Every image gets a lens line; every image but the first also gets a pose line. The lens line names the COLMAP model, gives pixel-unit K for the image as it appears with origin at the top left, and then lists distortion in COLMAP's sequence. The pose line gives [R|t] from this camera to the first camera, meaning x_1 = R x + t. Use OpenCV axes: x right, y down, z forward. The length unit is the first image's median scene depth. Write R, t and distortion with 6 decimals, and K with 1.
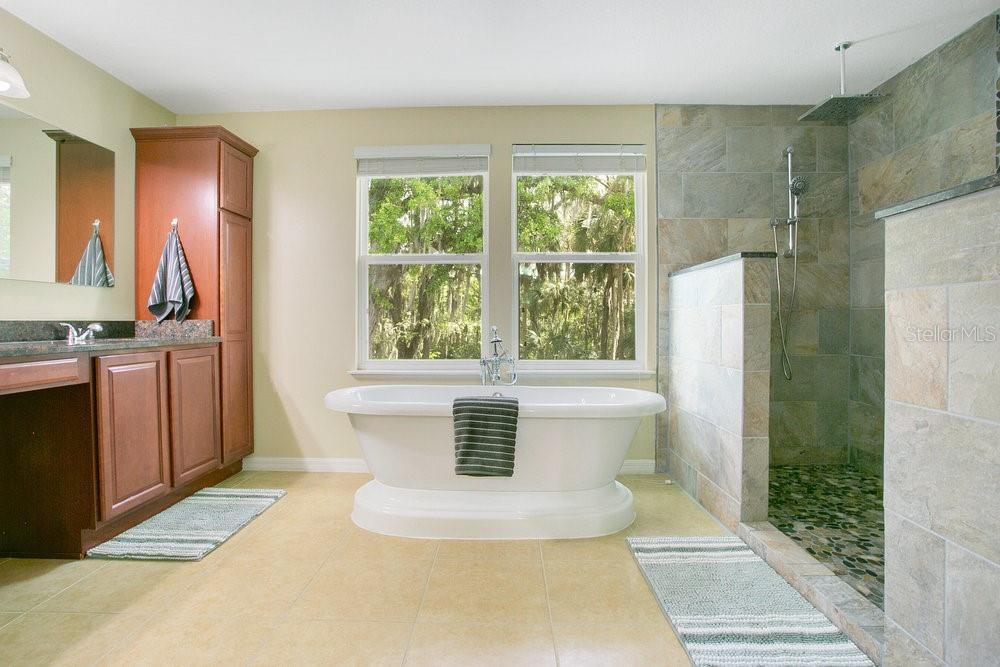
lens RADIAL K [[496.7, 0, 488.9], [0, 496.7, 328.3], [0, 0, 1]] dist [-0.077053, 0.033045]
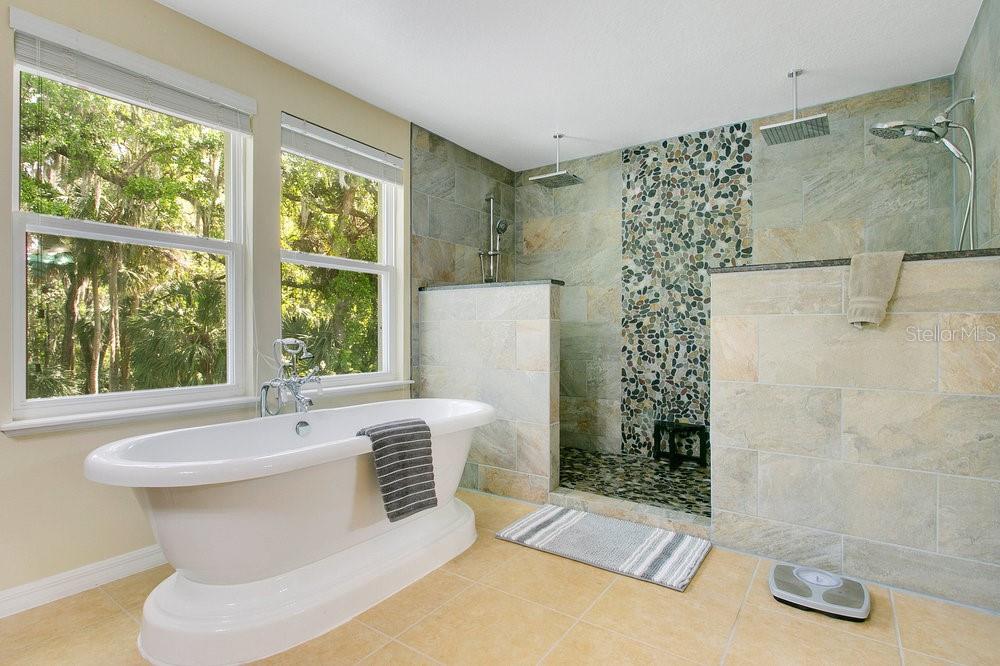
lens RADIAL K [[499.0, 0, 489.0], [0, 499.0, 334.6], [0, 0, 1]] dist [-0.001613, -0.000515]
pose [[0.555630, -0.001261, 0.831429, -0.591520], [0.007183, 0.999969, -0.003283, -0.007220], [-0.831399, 0.007796, 0.555621, 0.367183]]
